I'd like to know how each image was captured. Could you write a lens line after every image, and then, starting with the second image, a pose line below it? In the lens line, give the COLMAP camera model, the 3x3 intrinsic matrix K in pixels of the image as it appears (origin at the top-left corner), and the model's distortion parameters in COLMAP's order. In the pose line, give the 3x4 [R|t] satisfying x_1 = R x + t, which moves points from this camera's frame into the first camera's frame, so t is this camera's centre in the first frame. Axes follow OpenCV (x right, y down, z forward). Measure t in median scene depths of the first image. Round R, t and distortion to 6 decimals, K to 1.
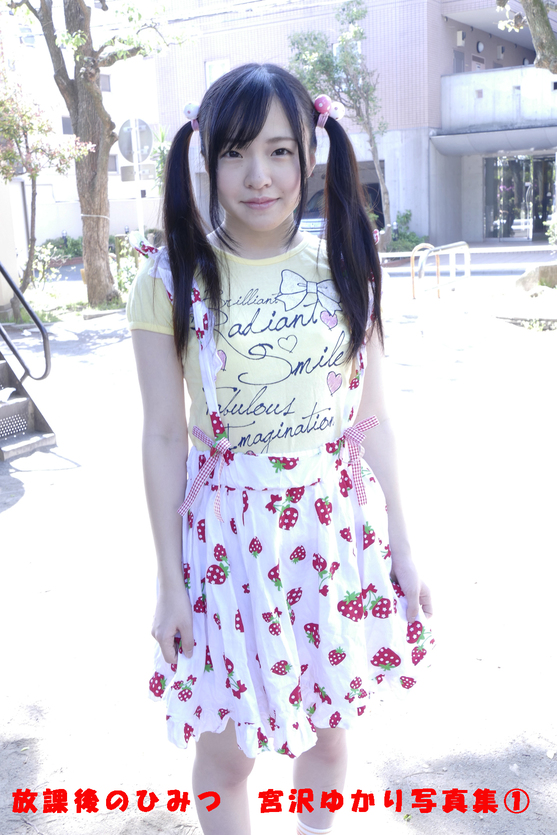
lens RADIAL K [[873.6, 0, 278.5], [0, 873.6, 417.5], [0, 0, 1]] dist [-0.182441, 0.401410]
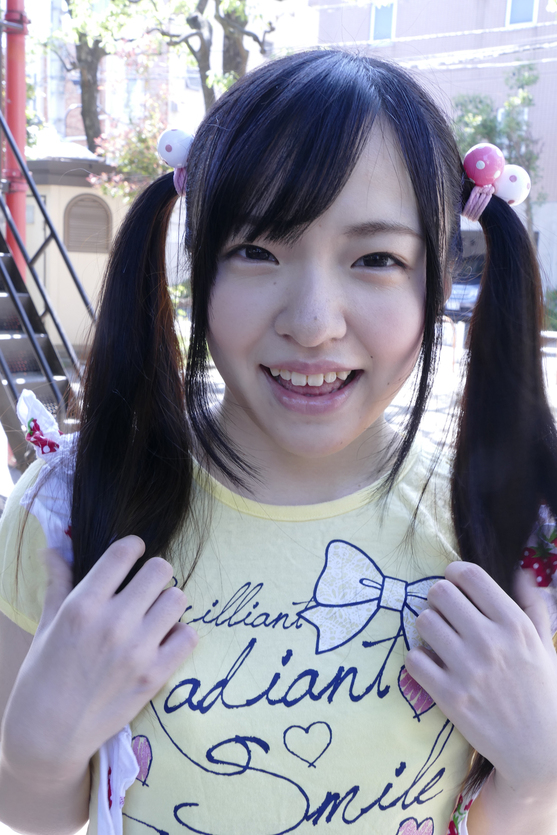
lens RADIAL K [[873.6, 0, 278.5], [0, 873.6, 417.5], [0, 0, 1]] dist [-0.182441, 0.401410]
pose [[0.981626, 0.126376, -0.142965, 0.034796], [-0.134359, 0.989789, -0.047600, -0.210433], [0.135490, 0.065934, 0.988582, 0.585810]]
